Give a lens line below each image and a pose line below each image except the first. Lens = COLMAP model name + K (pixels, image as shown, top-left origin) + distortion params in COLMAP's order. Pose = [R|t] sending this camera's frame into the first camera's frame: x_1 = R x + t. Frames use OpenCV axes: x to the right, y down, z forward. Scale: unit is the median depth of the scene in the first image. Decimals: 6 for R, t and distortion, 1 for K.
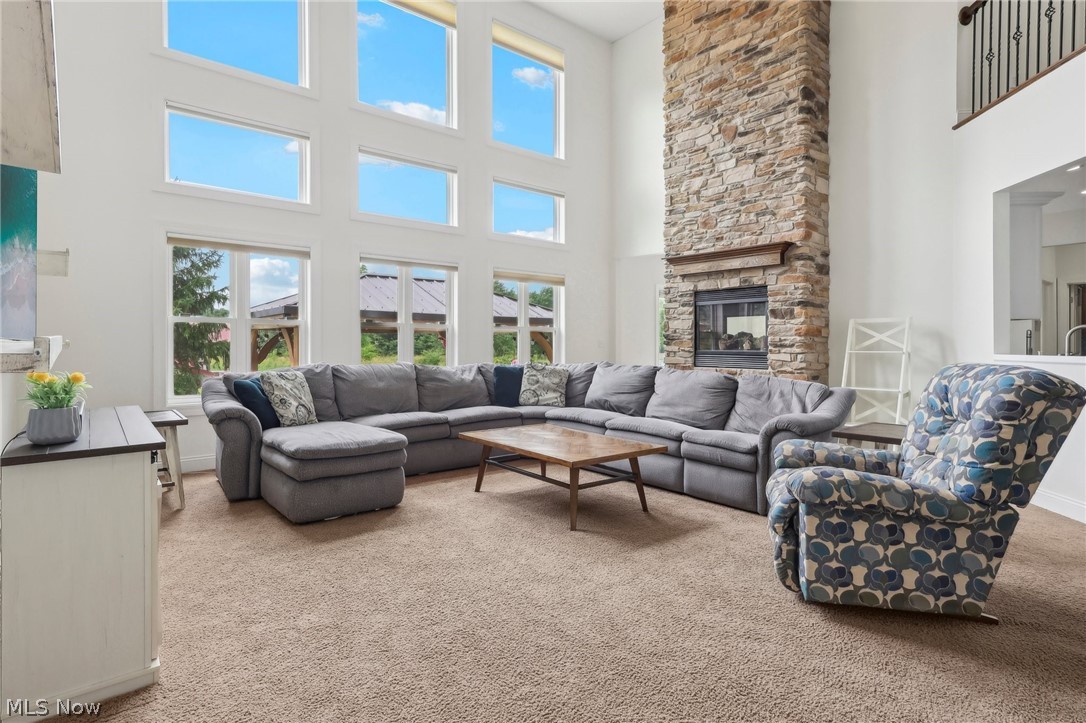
lens RADIAL K [[567.0, 0, 541.2], [0, 567.0, 348.5], [0, 0, 1]] dist [0.024078, 0.000008]
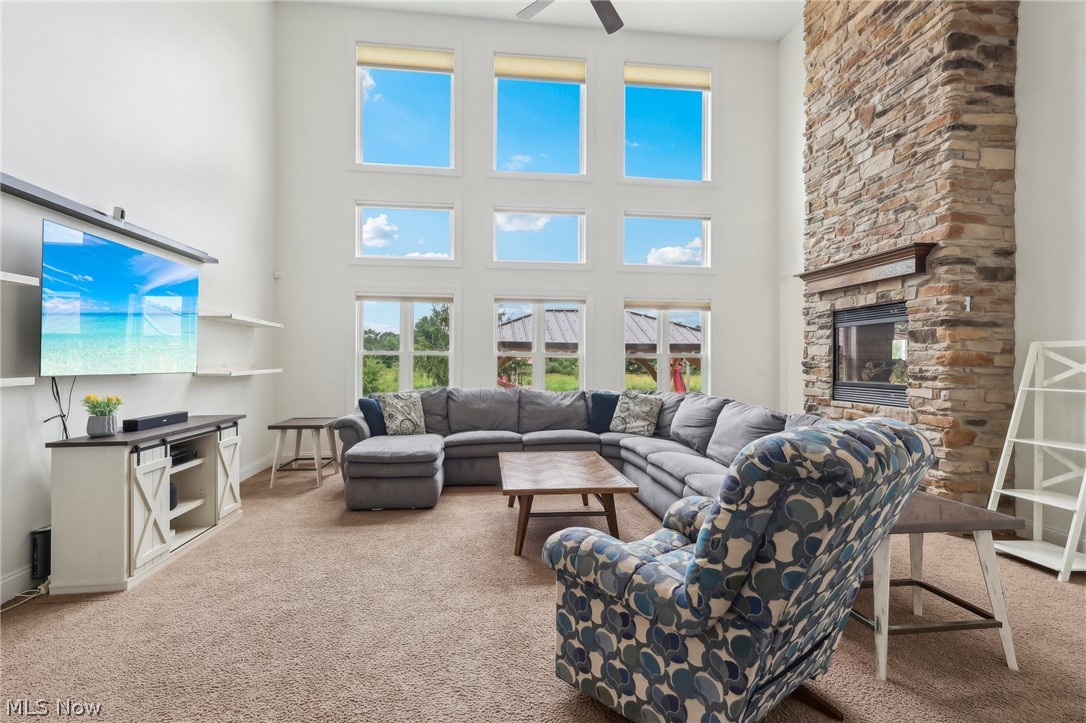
lens RADIAL K [[521.6, 0, 541.3], [0, 521.6, 365.4], [0, 0, 1]] dist [0.018151, 0.000348]
pose [[0.845745, 0.003220, -0.533577, 0.357563], [-0.006063, 0.999975, -0.003576, -0.015940], [0.533553, 0.006259, 0.845744, 0.120608]]
